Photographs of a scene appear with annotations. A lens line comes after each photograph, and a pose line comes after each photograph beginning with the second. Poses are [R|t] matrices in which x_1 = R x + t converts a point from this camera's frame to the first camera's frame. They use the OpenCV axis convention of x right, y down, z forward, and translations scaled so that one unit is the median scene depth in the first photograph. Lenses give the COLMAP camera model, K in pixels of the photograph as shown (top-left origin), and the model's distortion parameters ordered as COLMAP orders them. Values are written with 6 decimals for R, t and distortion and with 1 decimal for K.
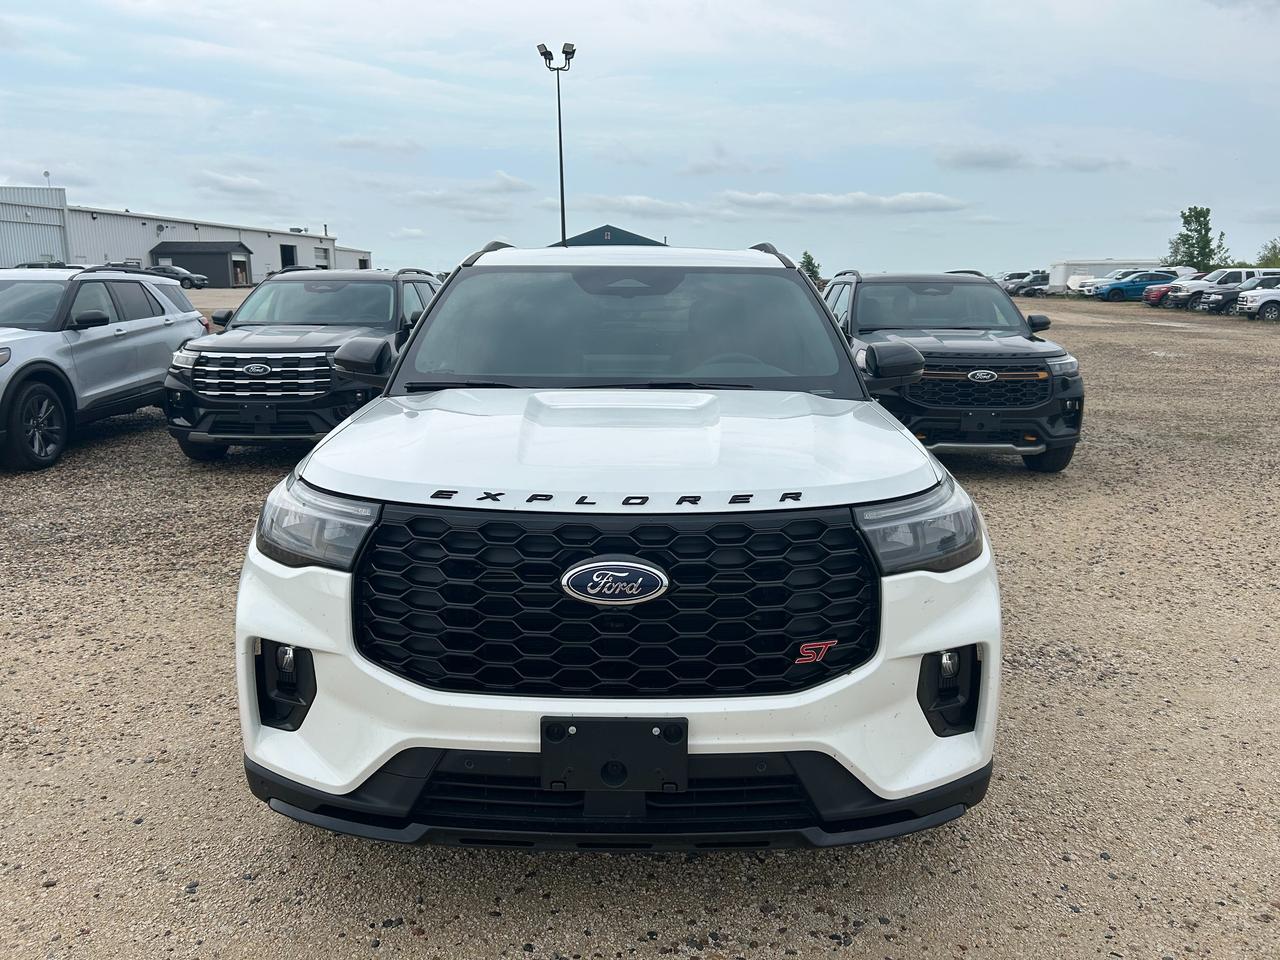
lens RADIAL K [[948.9, 0, 638.8], [0, 948.9, 513.4], [0, 0, 1]] dist [0.040728, -0.044962]
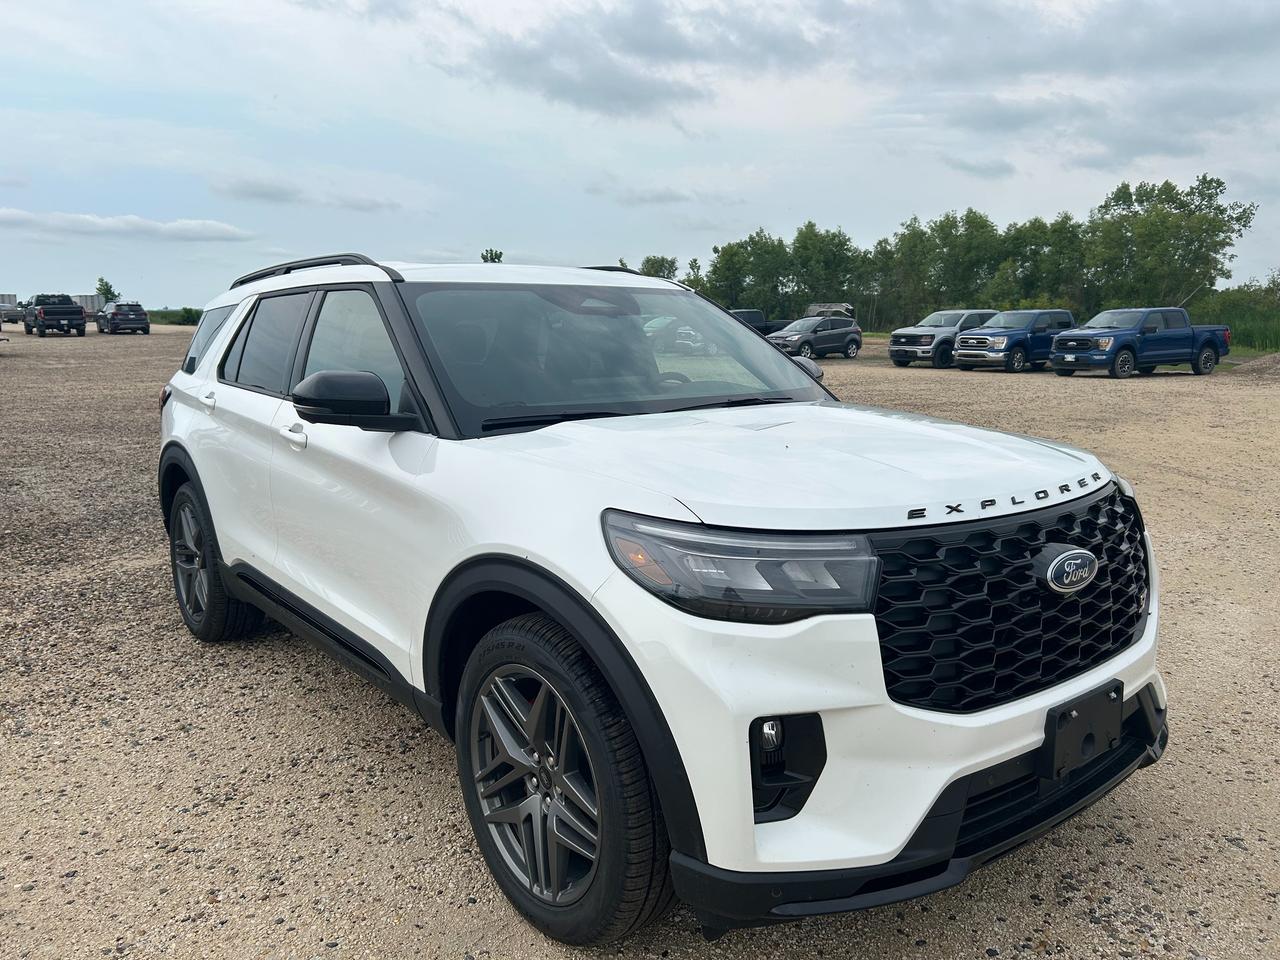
lens RADIAL K [[948.9, 0, 638.8], [0, 948.9, 513.4], [0, 0, 1]] dist [0.040728, -0.044962]
pose [[0.780665, -0.130552, 0.611162, -1.014406], [0.149256, 0.988586, 0.020522, -0.082281], [-0.606865, 0.075199, 0.791240, 0.415461]]
